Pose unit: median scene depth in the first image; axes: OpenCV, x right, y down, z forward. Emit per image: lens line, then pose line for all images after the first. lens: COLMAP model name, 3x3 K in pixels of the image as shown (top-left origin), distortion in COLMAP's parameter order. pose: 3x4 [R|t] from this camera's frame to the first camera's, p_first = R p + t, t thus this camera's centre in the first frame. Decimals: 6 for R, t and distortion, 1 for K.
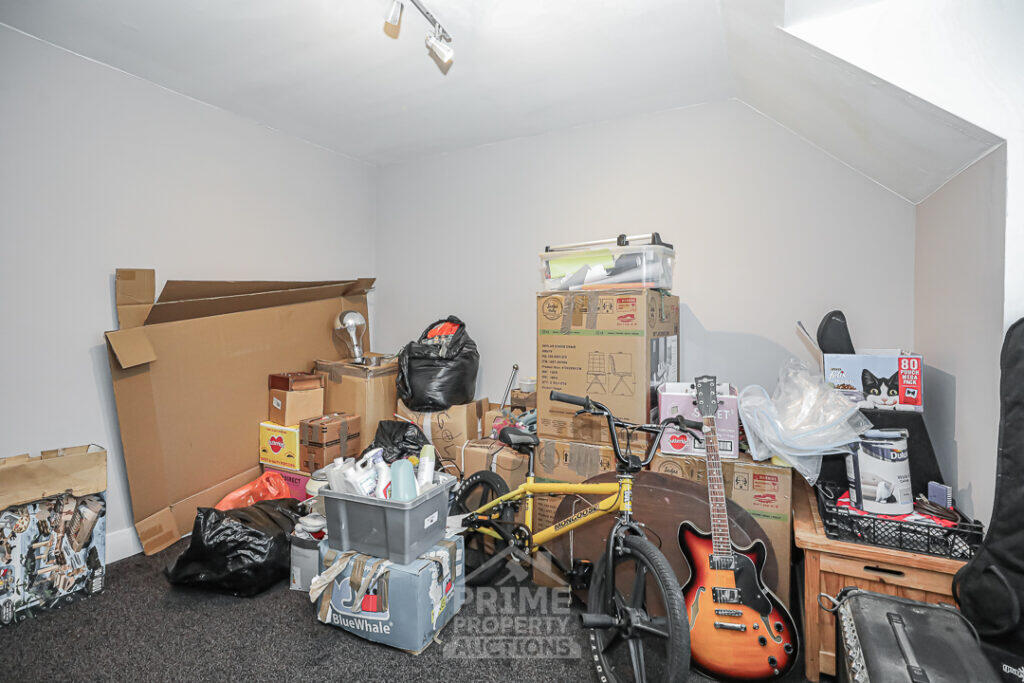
lens RADIAL K [[469.4, 0, 499.8], [0, 469.4, 313.7], [0, 0, 1]] dist [-0.005918, -0.000327]
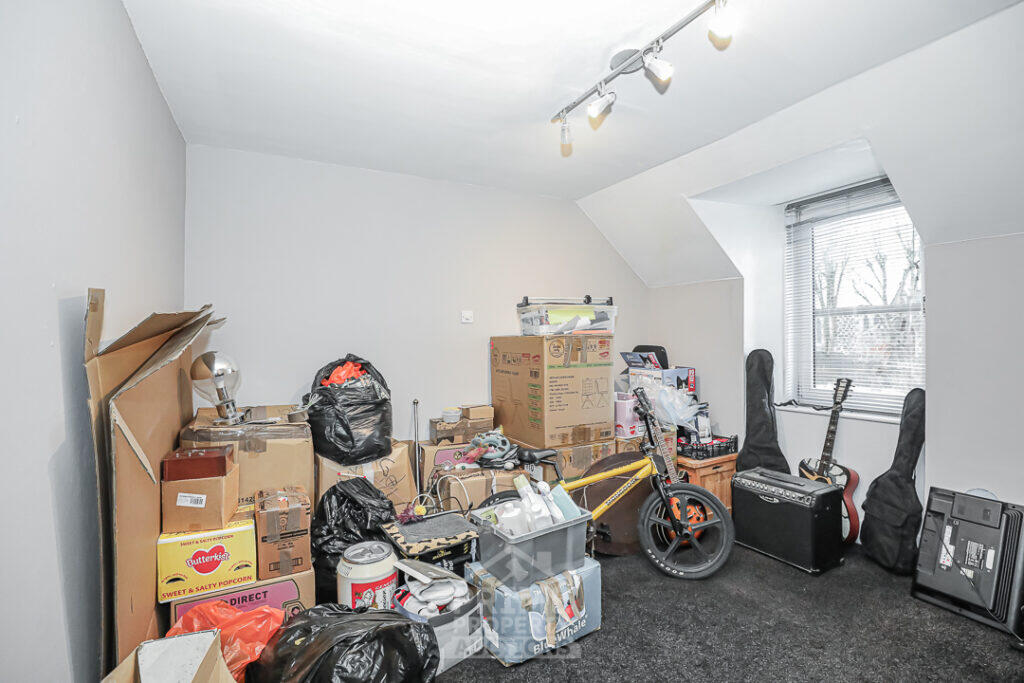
lens RADIAL K [[469.4, 0, 510.4], [0, 469.4, 343.6], [0, 0, 1]] dist [-0.005918, -0.000327]
pose [[0.571281, -0.019273, 0.820528, -1.071957], [0.003323, 0.999770, 0.021170, -0.054278], [-0.820748, -0.009368, 0.571214, 0.385344]]
